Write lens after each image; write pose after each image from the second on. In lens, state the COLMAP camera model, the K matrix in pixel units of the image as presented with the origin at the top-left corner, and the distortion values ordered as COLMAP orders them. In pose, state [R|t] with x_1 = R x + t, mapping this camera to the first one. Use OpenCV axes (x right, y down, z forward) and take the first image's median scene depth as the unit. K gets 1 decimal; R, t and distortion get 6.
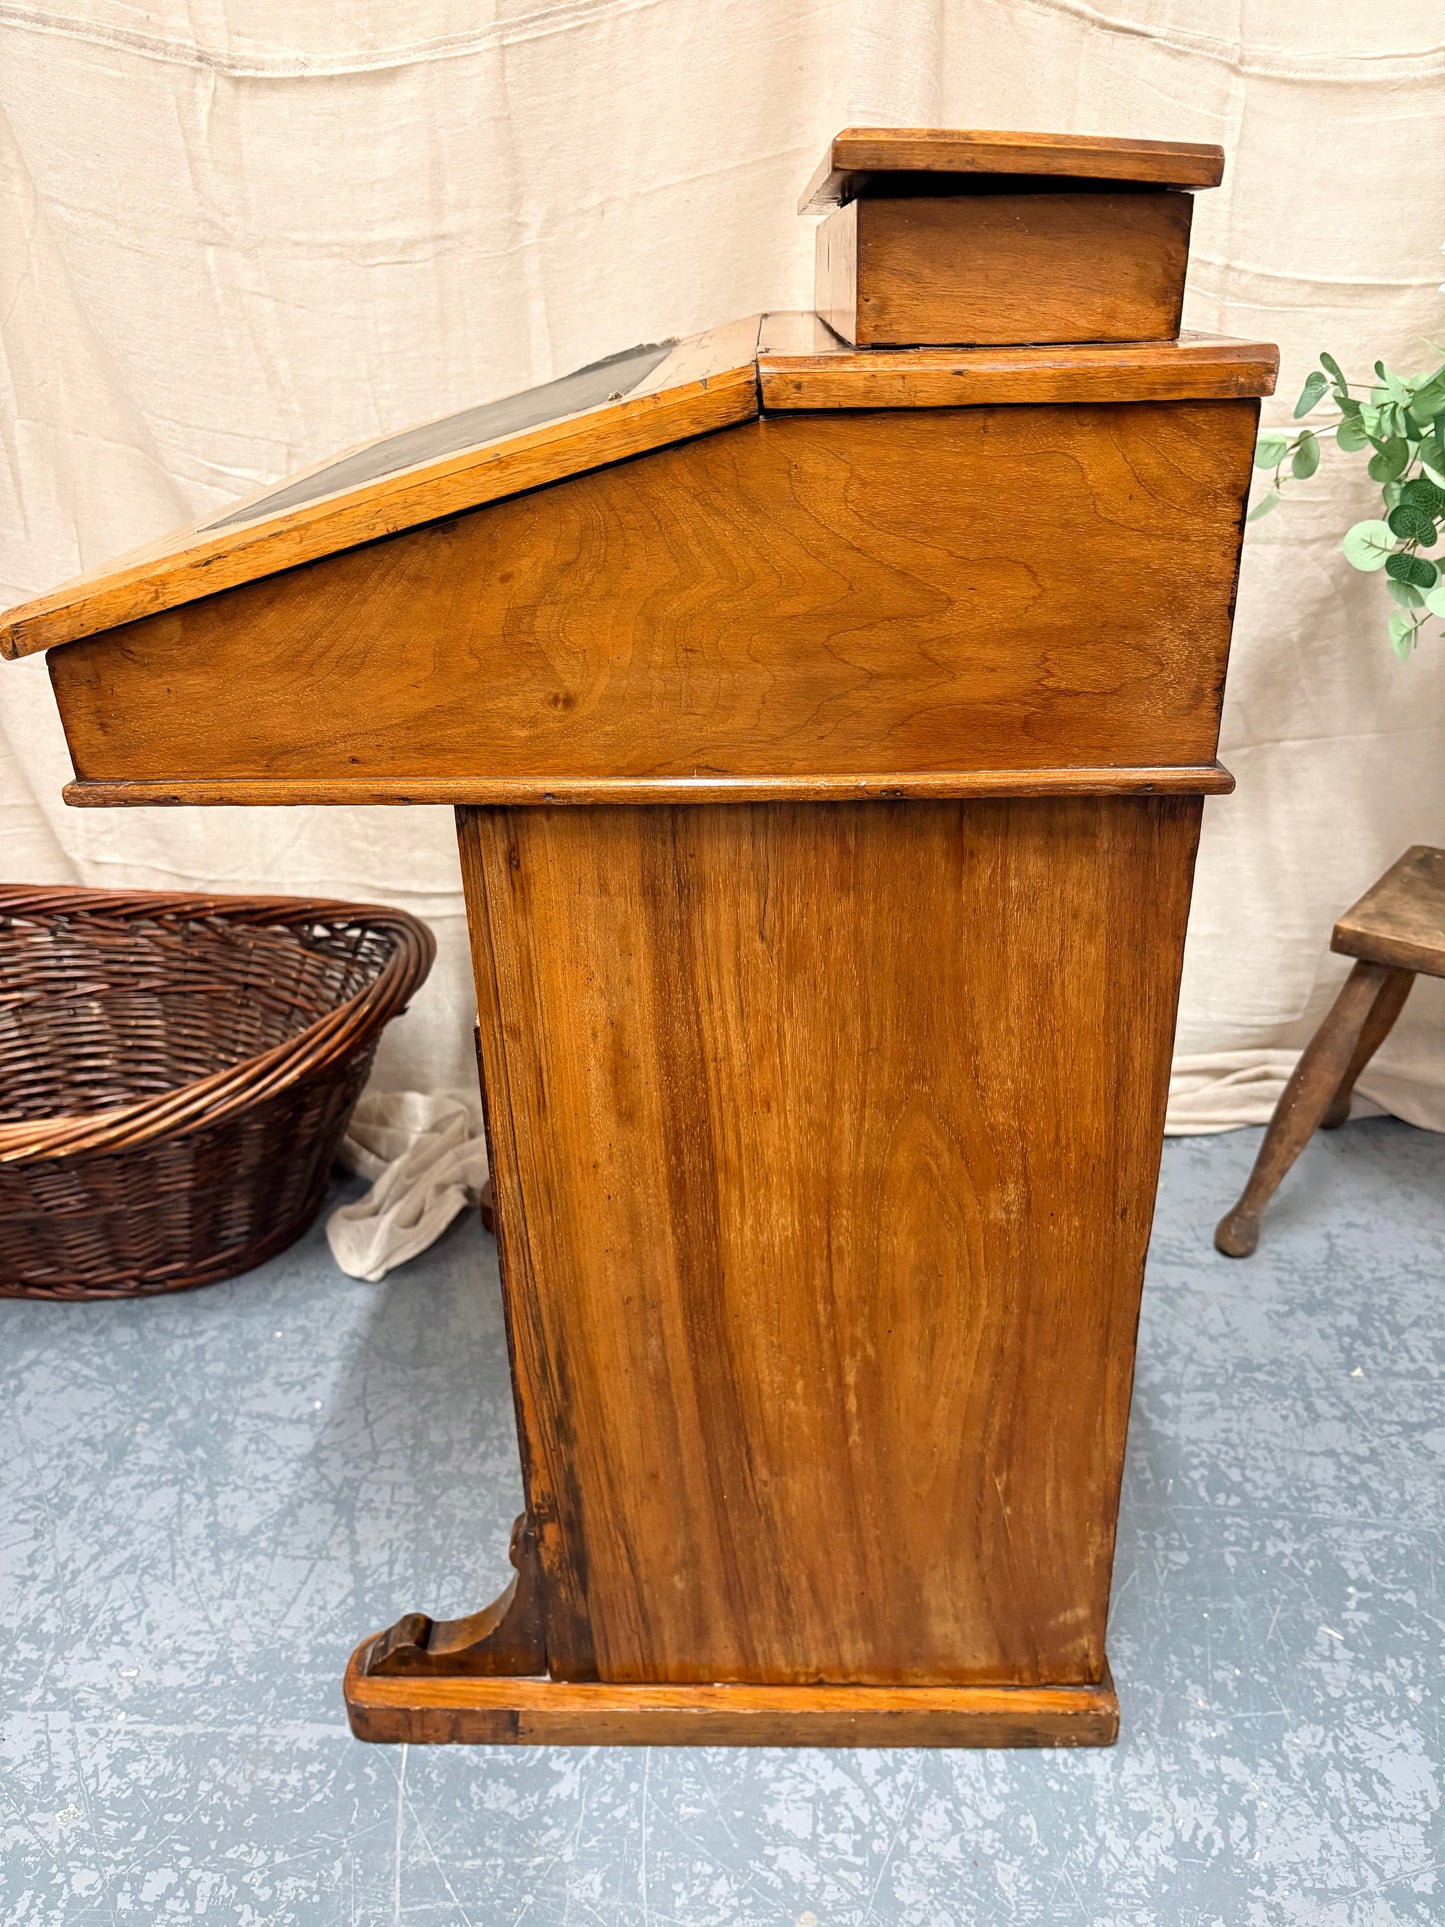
lens RADIAL K [[1487.2, 0, 716.4], [0, 1487.2, 969.1], [0, 0, 1]] dist [0.051895, -0.082834]
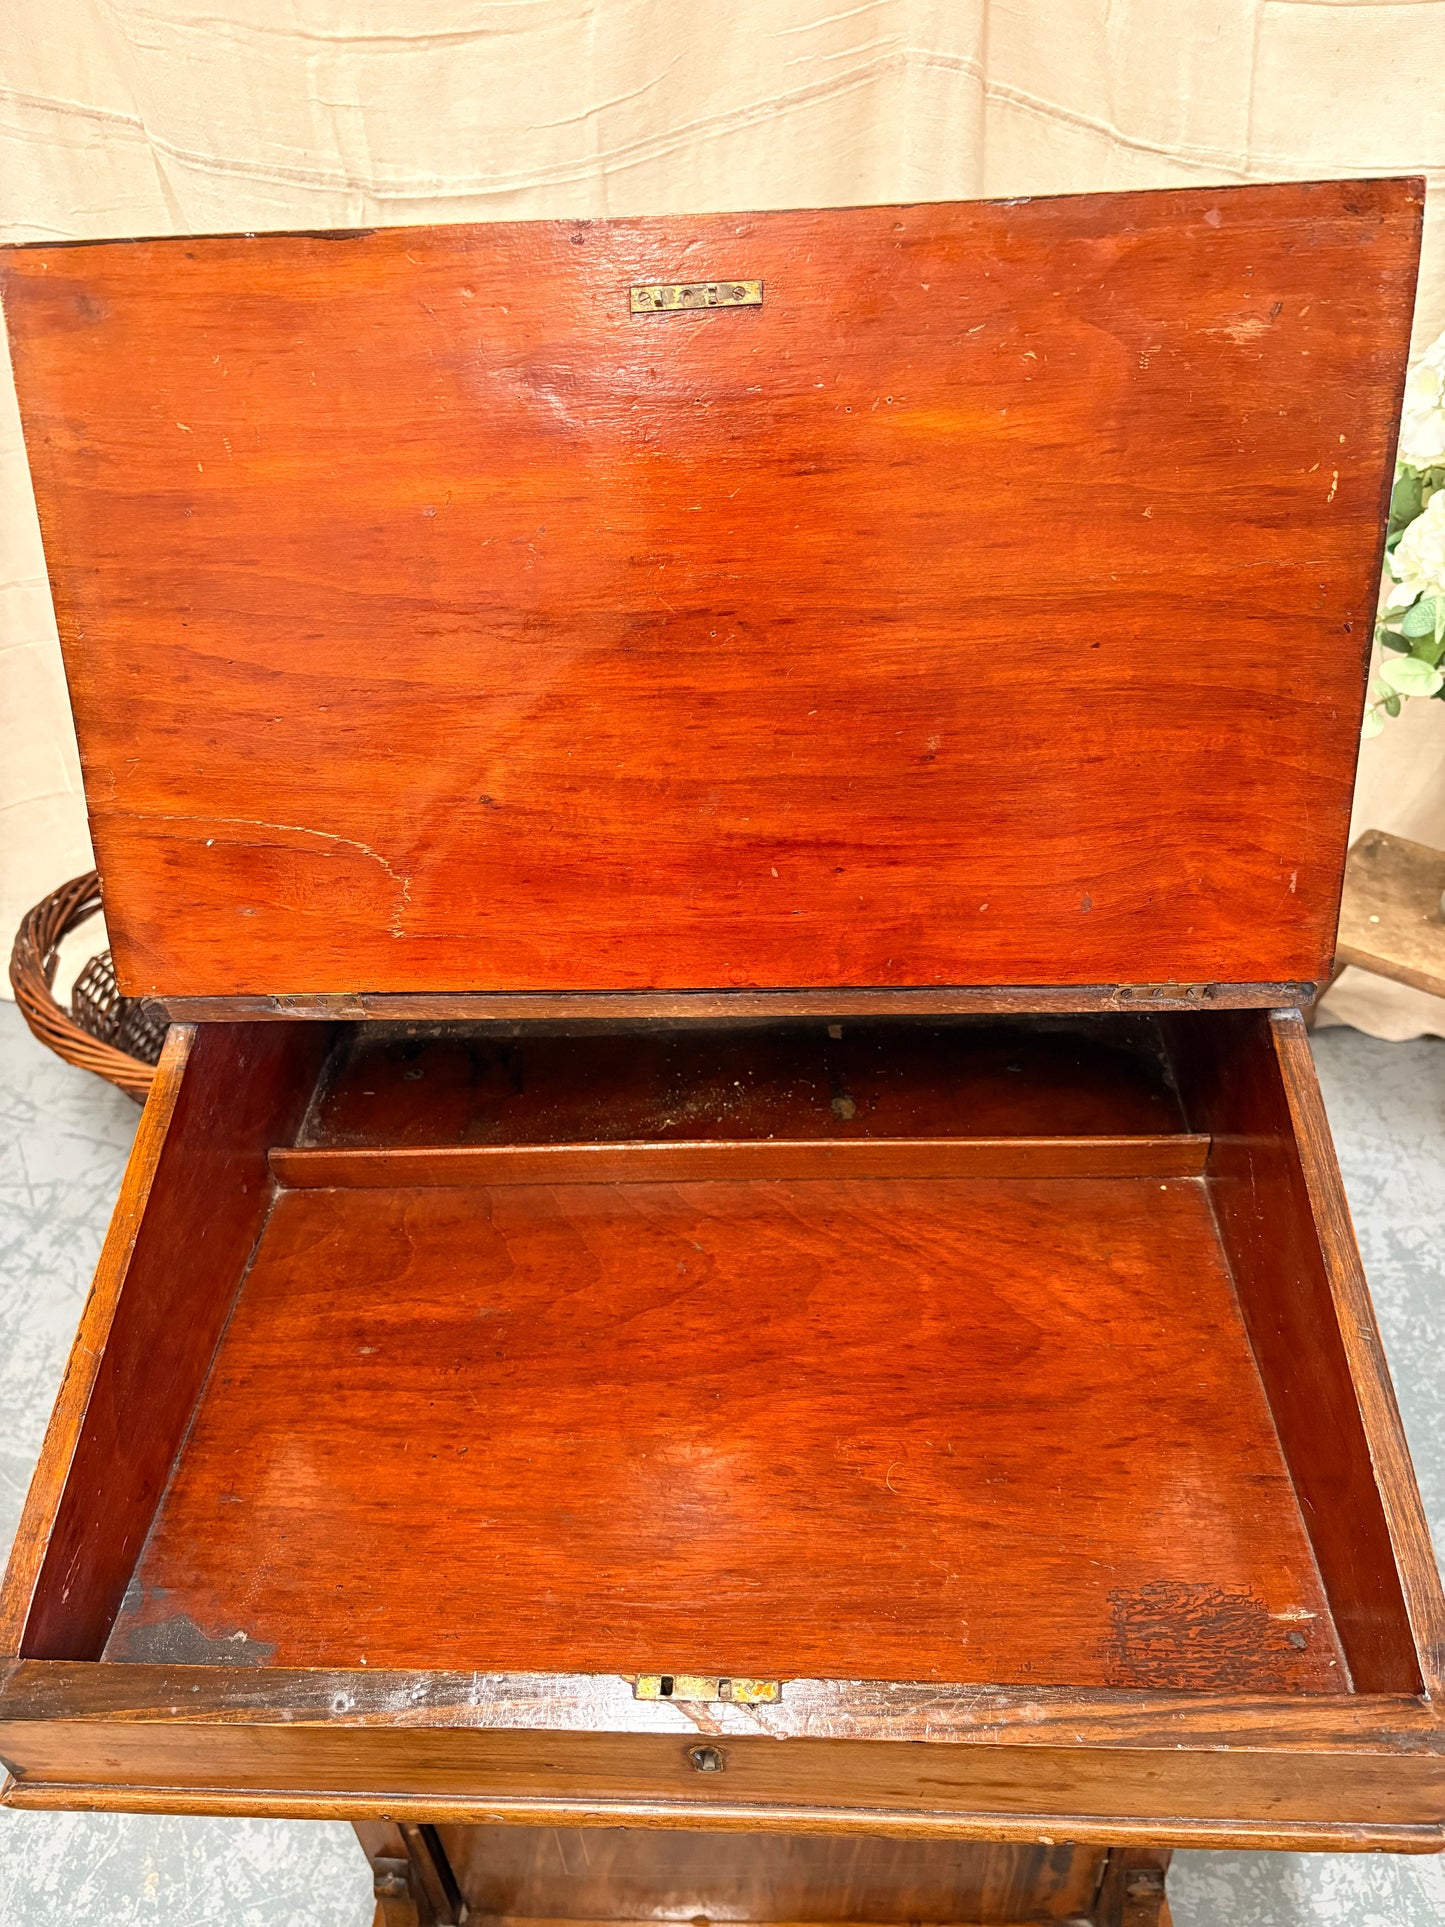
lens RADIAL K [[1487.2, 0, 707.1], [0, 1487.2, 973.2], [0, 0, 1]] dist [0.051895, -0.082834]
pose [[0.997055, 0.004570, -0.076558, 0.035288], [0.010761, 0.980013, 0.198642, -0.274137], [0.075935, -0.198881, 0.977077, -0.309942]]
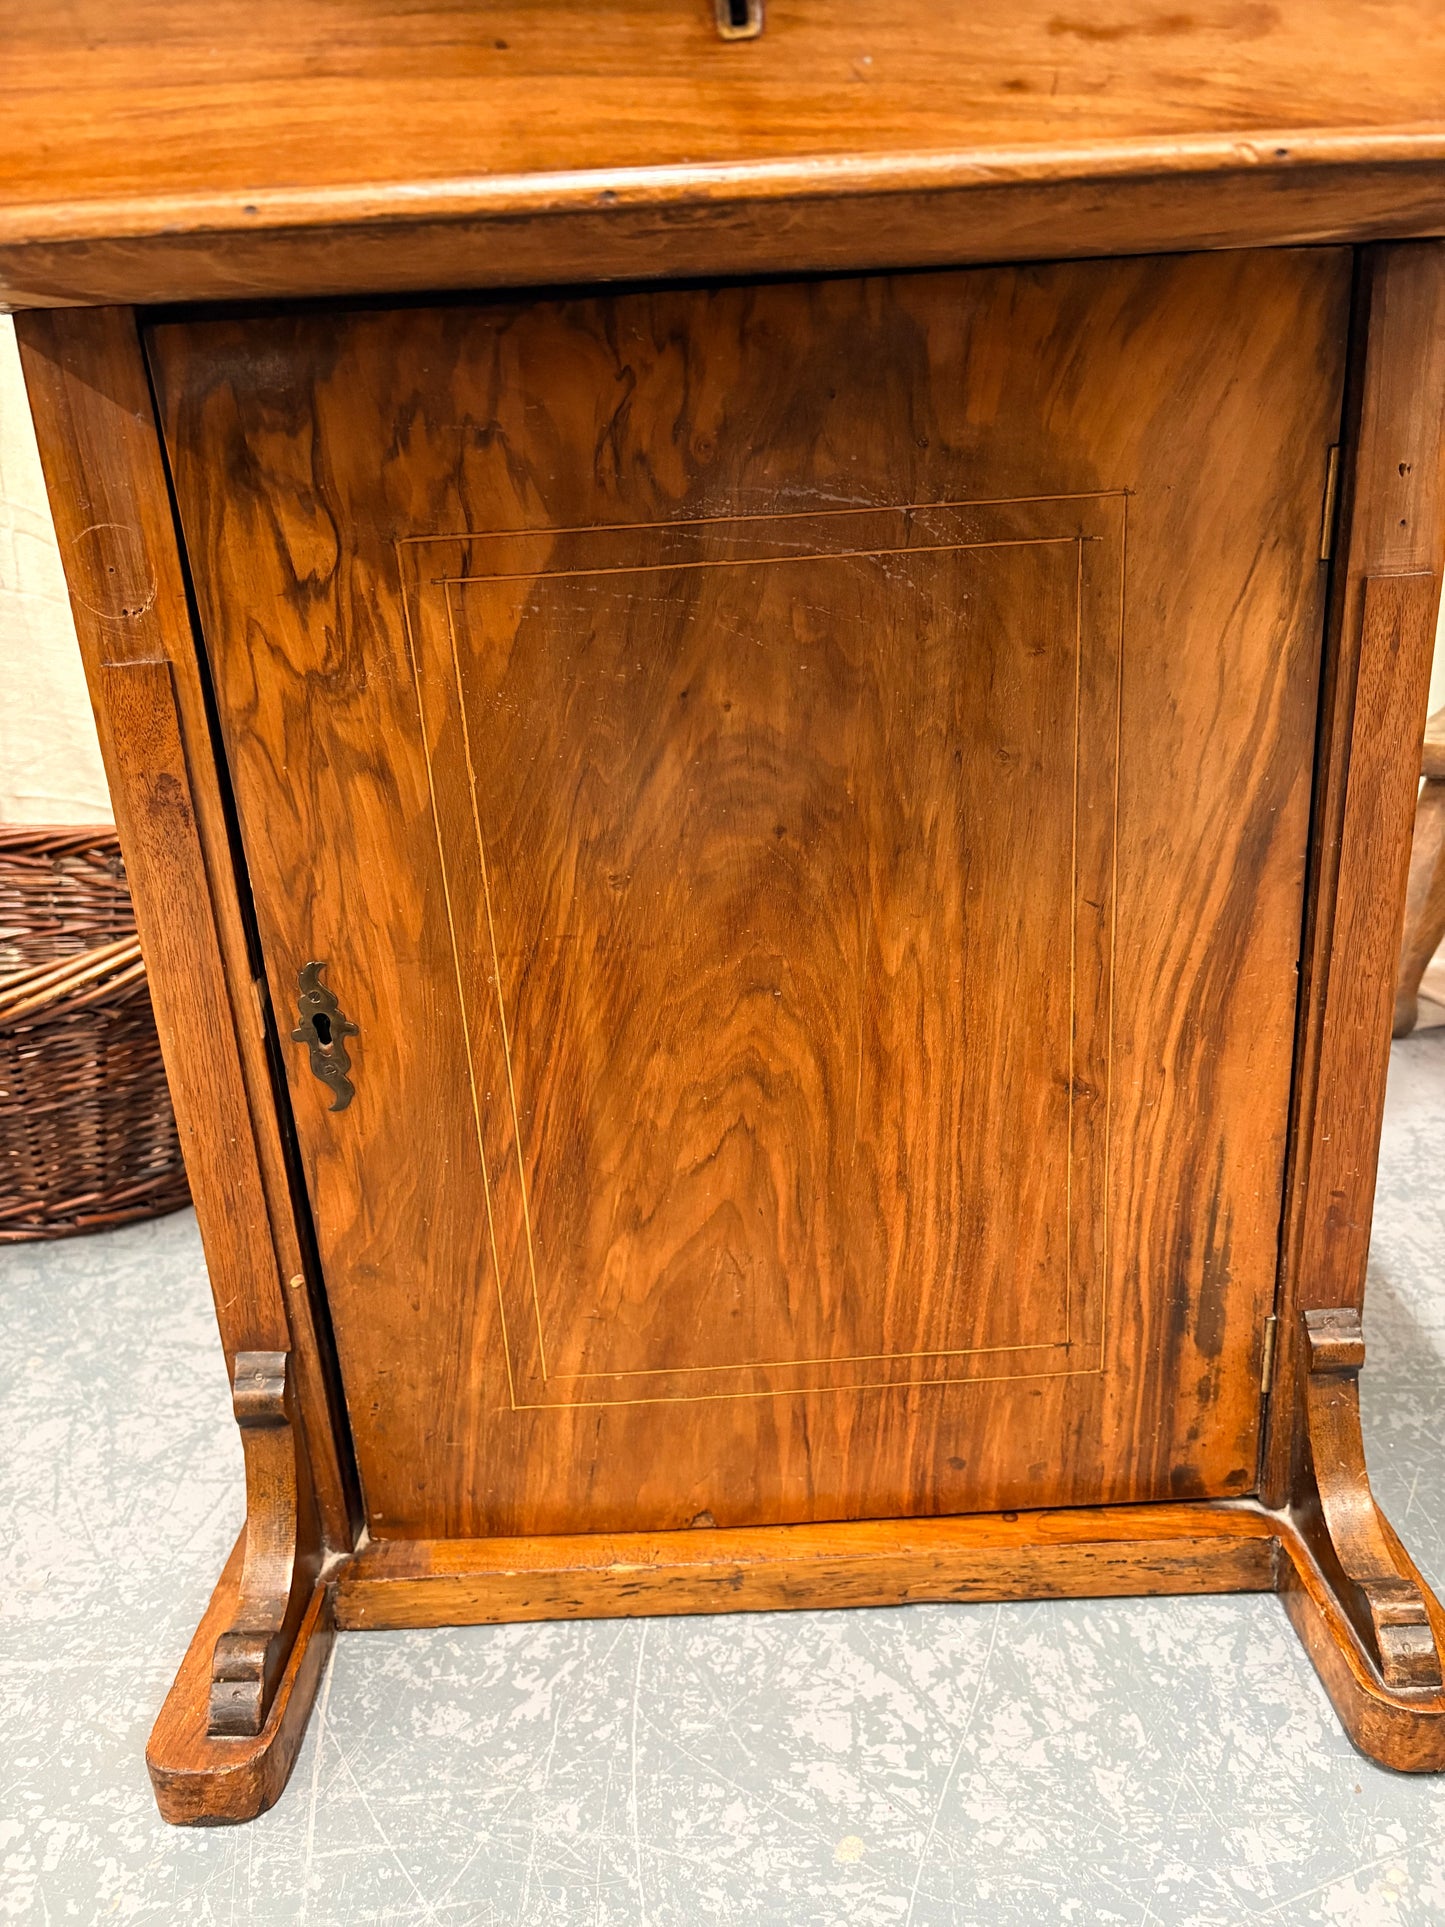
lens RADIAL K [[1487.2, 0, 718.1], [0, 1487.2, 965.1], [0, 0, 1]] dist [0.051895, -0.082834]
pose [[0.999246, -0.038739, 0.002518, 0.006853], [0.038783, 0.993264, -0.109187, 0.208217], [0.001728, 0.109203, 0.994018, 0.152737]]
